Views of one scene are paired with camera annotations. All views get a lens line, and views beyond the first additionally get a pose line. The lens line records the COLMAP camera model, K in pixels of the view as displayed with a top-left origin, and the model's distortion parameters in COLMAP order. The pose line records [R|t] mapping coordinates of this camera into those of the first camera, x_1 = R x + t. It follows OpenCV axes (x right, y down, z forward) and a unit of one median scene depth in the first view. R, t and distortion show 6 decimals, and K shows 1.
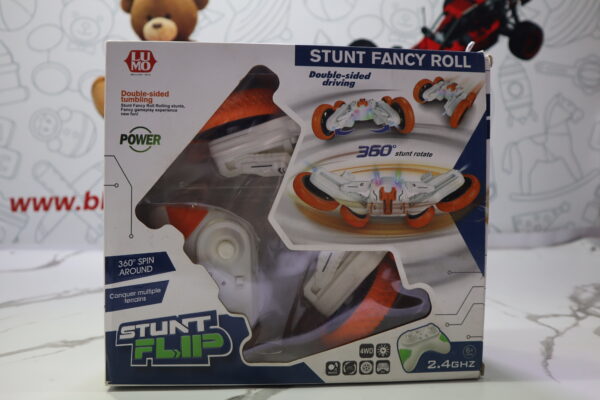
lens RADIAL K [[460.5, 0, 306.1], [0, 460.5, 200.1], [0, 0, 1]] dist [-0.095401, 0.095030]
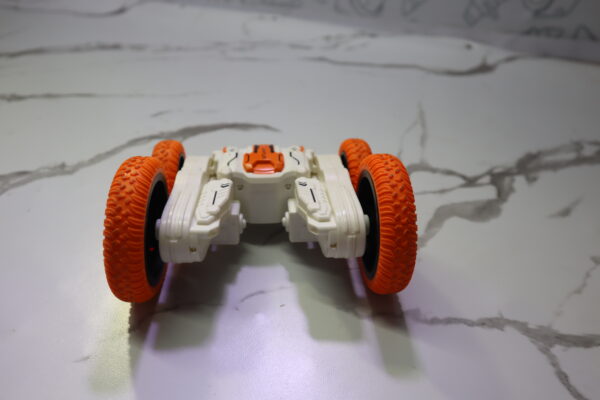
lens RADIAL K [[460.5, 0, 306.1], [0, 460.5, 200.1], [0, 0, 1]] dist [-0.095401, 0.095030]
pose [[0.882994, 0.284983, -0.372969, 0.379150], [-0.045635, 0.842951, 0.536052, -0.080505], [0.467160, -0.456310, 0.757326, 0.133905]]
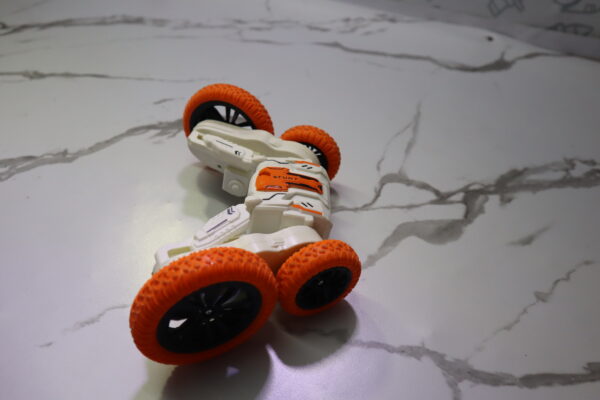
lens RADIAL K [[460.5, 0, 306.1], [0, 460.5, 200.1], [0, 0, 1]] dist [-0.095401, 0.095030]
pose [[0.817456, 0.391545, -0.422443, 0.434947], [-0.053678, 0.782014, 0.620945, -0.140375], [0.573484, -0.484919, 0.660280, 0.179166]]
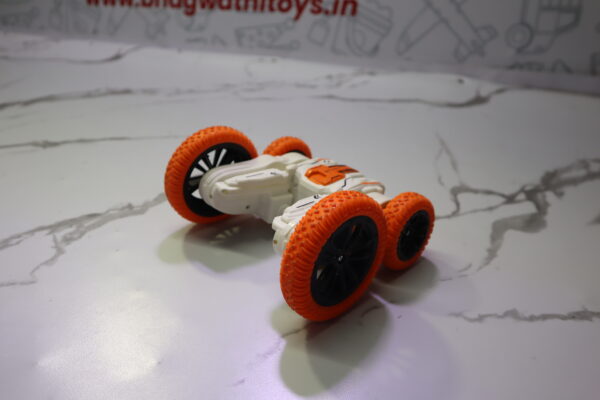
lens RADIAL K [[460.5, 0, 306.1], [0, 460.5, 200.1], [0, 0, 1]] dist [-0.095401, 0.095030]
pose [[0.933050, 0.201498, -0.298021, 0.284487], [-0.043902, 0.886003, 0.461597, -0.082913], [0.357058, -0.417609, 0.835531, 0.054929]]
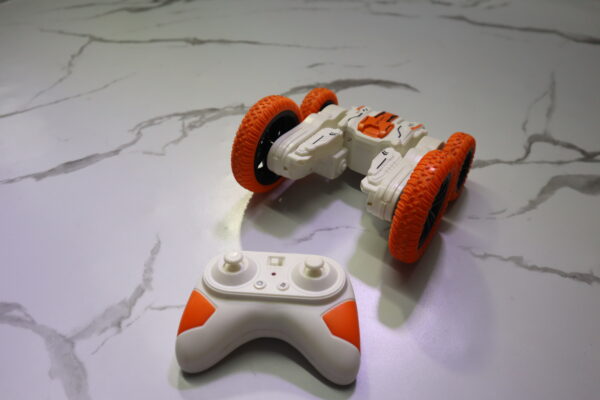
lens RADIAL K [[460.5, 0, 306.1], [0, 460.5, 200.1], [0, 0, 1]] dist [-0.095401, 0.095030]
pose [[0.742598, 0.446286, -0.499377, 0.387387], [-0.012256, 0.754561, 0.656116, -0.150187], [0.669625, -0.481110, 0.565805, 0.043729]]
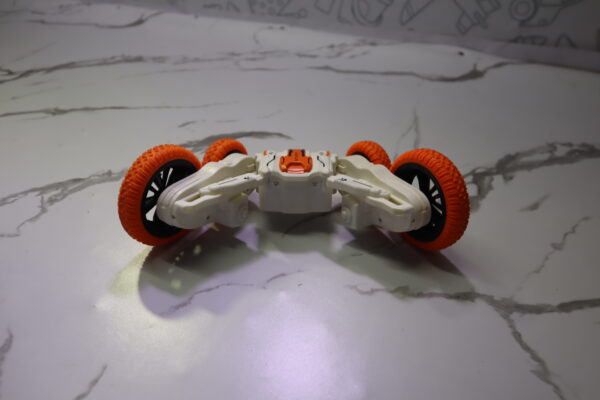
lens RADIAL K [[460.5, 0, 306.1], [0, 460.5, 200.1], [0, 0, 1]] dist [-0.095401, 0.095030]
pose [[0.882476, 0.278418, -0.379102, 0.404473], [-0.025736, 0.833363, 0.552126, -0.134341], [0.469652, -0.477482, 0.742589, 0.070377]]
